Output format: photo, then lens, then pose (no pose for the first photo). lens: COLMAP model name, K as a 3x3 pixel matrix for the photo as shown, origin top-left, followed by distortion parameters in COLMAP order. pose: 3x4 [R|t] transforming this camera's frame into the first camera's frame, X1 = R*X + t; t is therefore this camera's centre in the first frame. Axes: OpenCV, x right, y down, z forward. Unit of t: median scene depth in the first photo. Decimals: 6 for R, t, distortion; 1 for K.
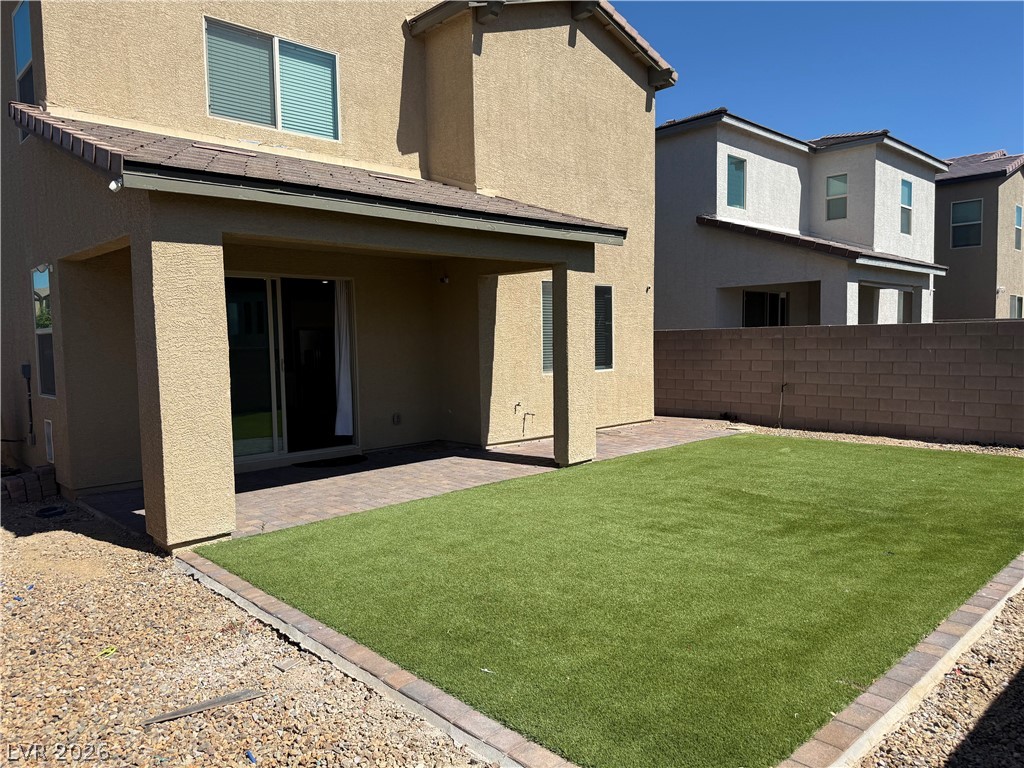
lens RADIAL K [[717.9, 0, 511.6], [0, 717.9, 385.2], [0, 0, 1]] dist [0.067505, -0.083025]
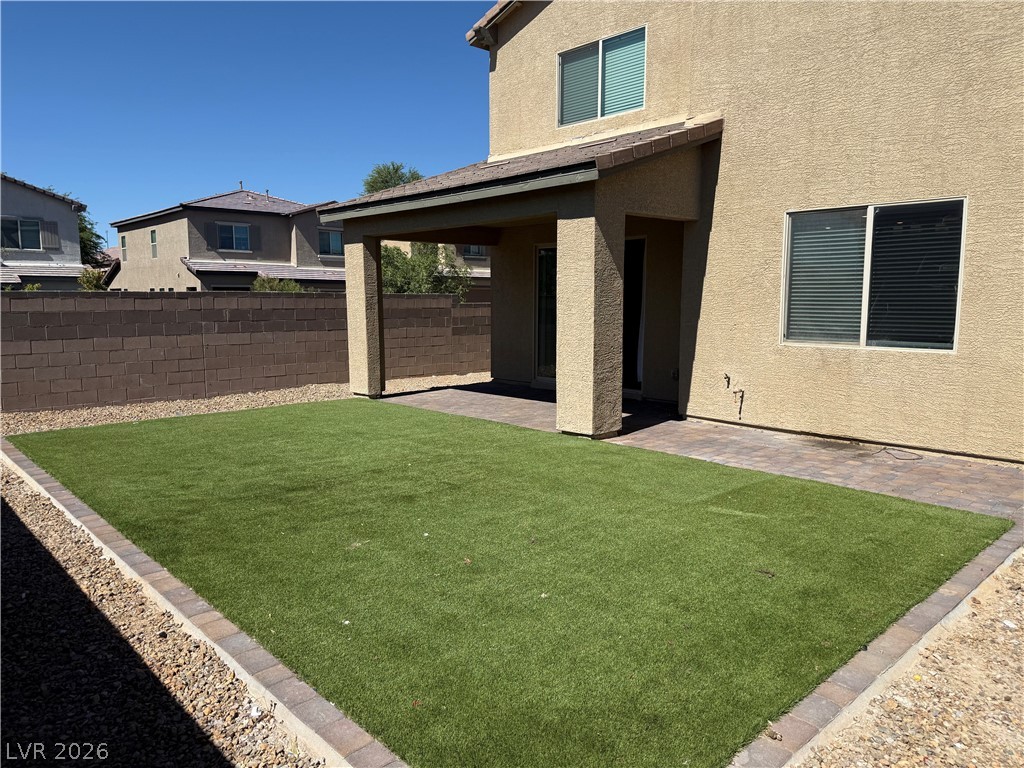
lens RADIAL K [[717.9, 0, 504.4], [0, 717.9, 383.3], [0, 0, 1]] dist [0.067505, -0.083025]
pose [[-0.015360, 0.136347, -0.990542, 0.946541], [-0.064996, 0.988428, 0.137064, -0.069663], [0.997767, 0.066486, -0.006320, 0.881153]]
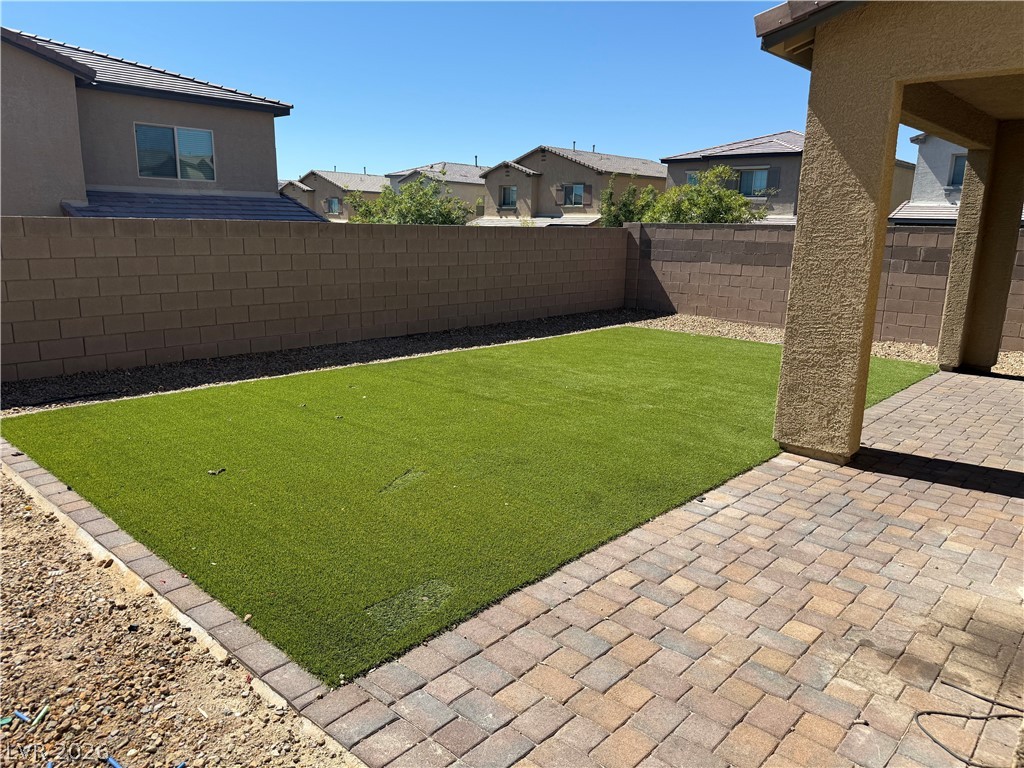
lens RADIAL K [[717.9, 0, 516.8], [0, 717.9, 386.5], [0, 0, 1]] dist [0.067505, -0.083025]
pose [[-0.997367, 0.008253, -0.072042, 0.358251], [-0.012852, 0.957655, 0.287631, -0.103409], [0.071365, 0.287800, -0.955028, 1.508484]]
